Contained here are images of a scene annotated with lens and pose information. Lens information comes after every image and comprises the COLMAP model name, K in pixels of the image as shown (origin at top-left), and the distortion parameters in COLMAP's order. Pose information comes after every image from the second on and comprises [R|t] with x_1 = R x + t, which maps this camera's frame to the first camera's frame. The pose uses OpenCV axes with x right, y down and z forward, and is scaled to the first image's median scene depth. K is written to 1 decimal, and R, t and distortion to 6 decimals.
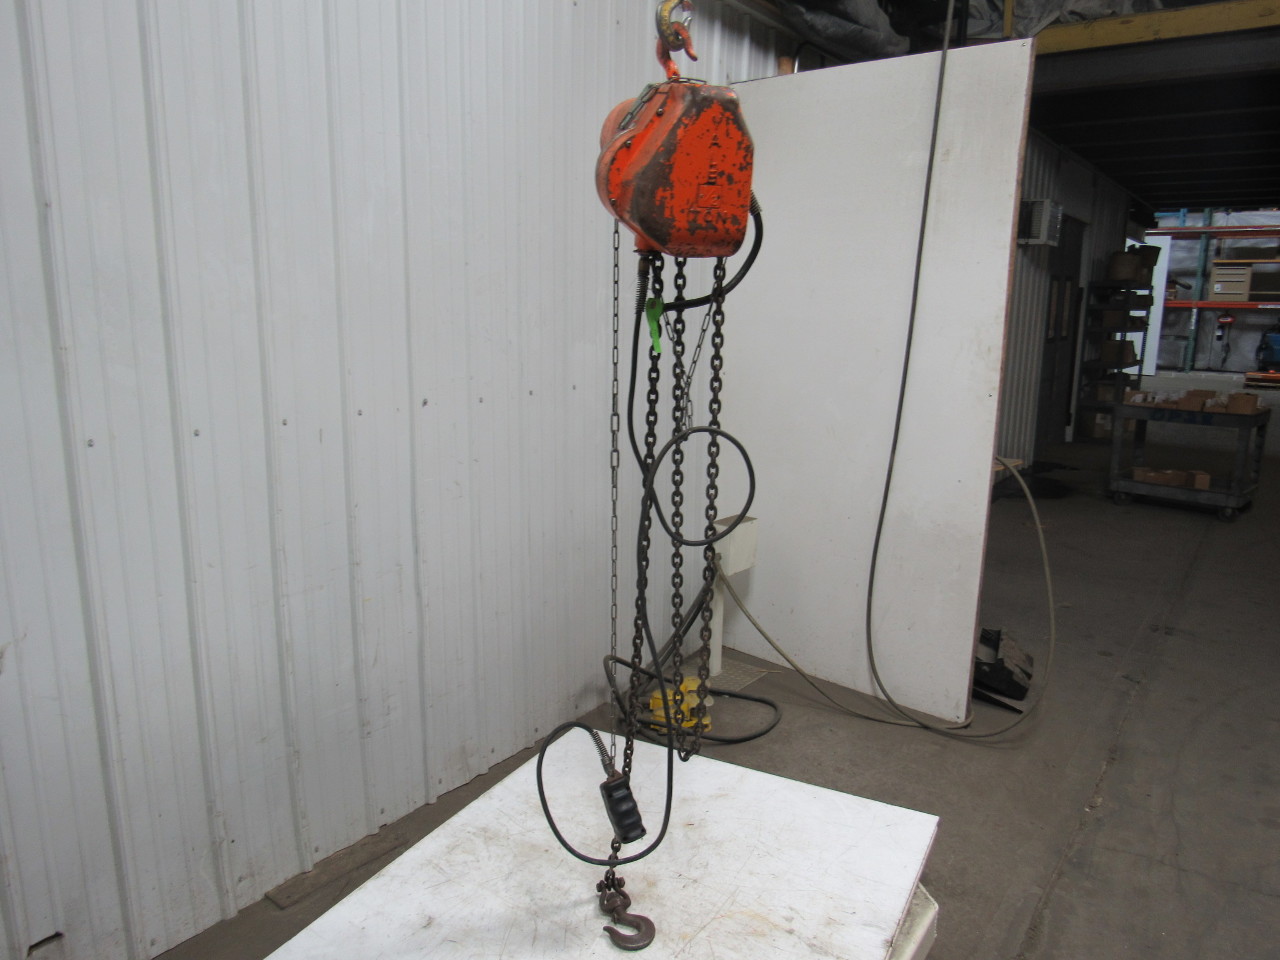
lens RADIAL K [[916.0, 0, 640.0], [0, 916.0, 480.0], [0, 0, 1]] dist [-0.022771, 0.005404]
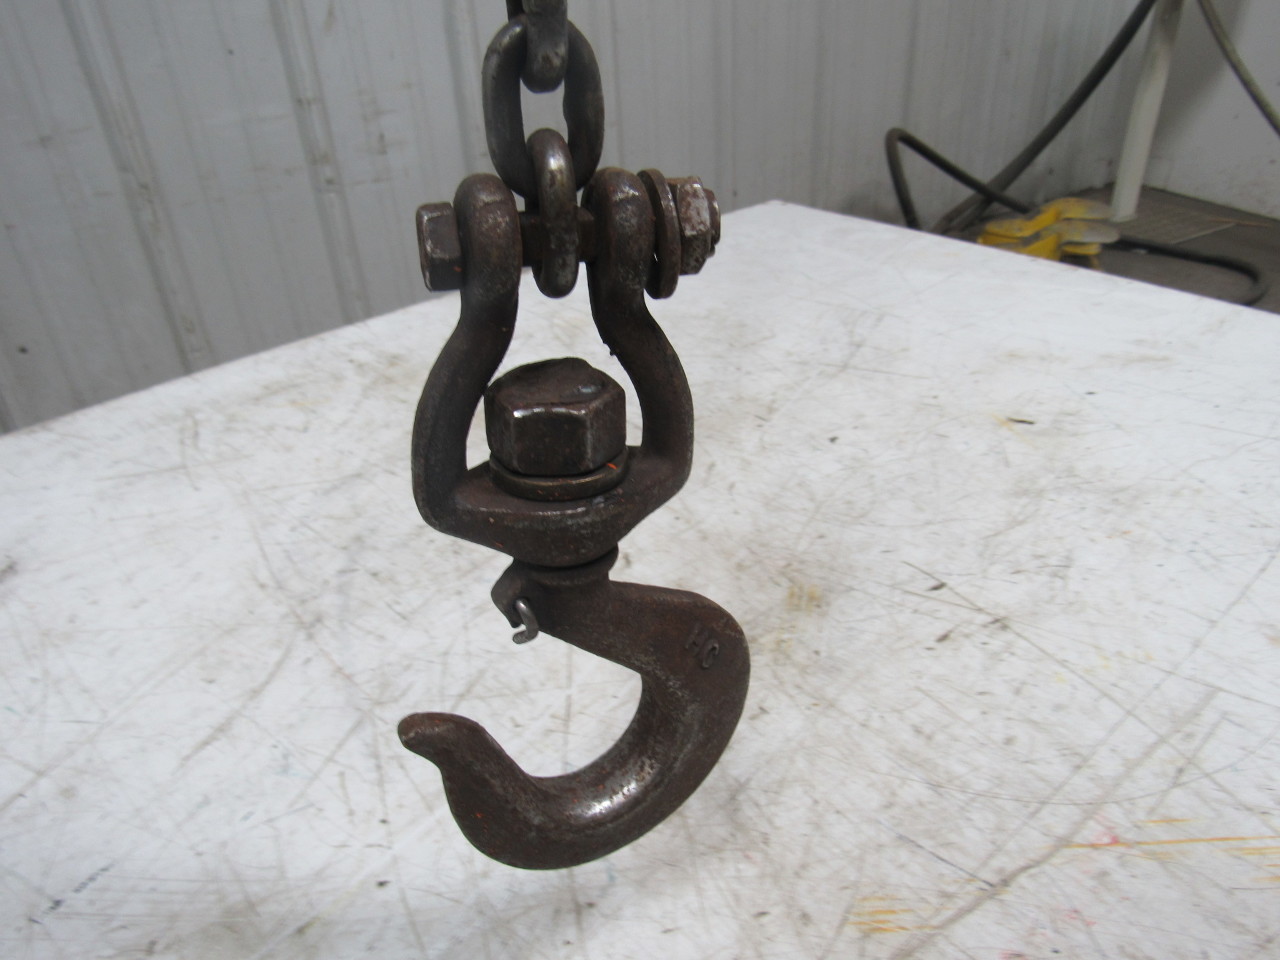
lens RADIAL K [[916.0, 0, 640.0], [0, 916.0, 480.0], [0, 0, 1]] dist [-0.022771, 0.005404]
pose [[0.928943, 0.146553, -0.339980, 0.033698], [-0.014375, 0.931900, 0.362431, 0.222307], [0.369943, -0.331791, 0.867789, 0.533913]]
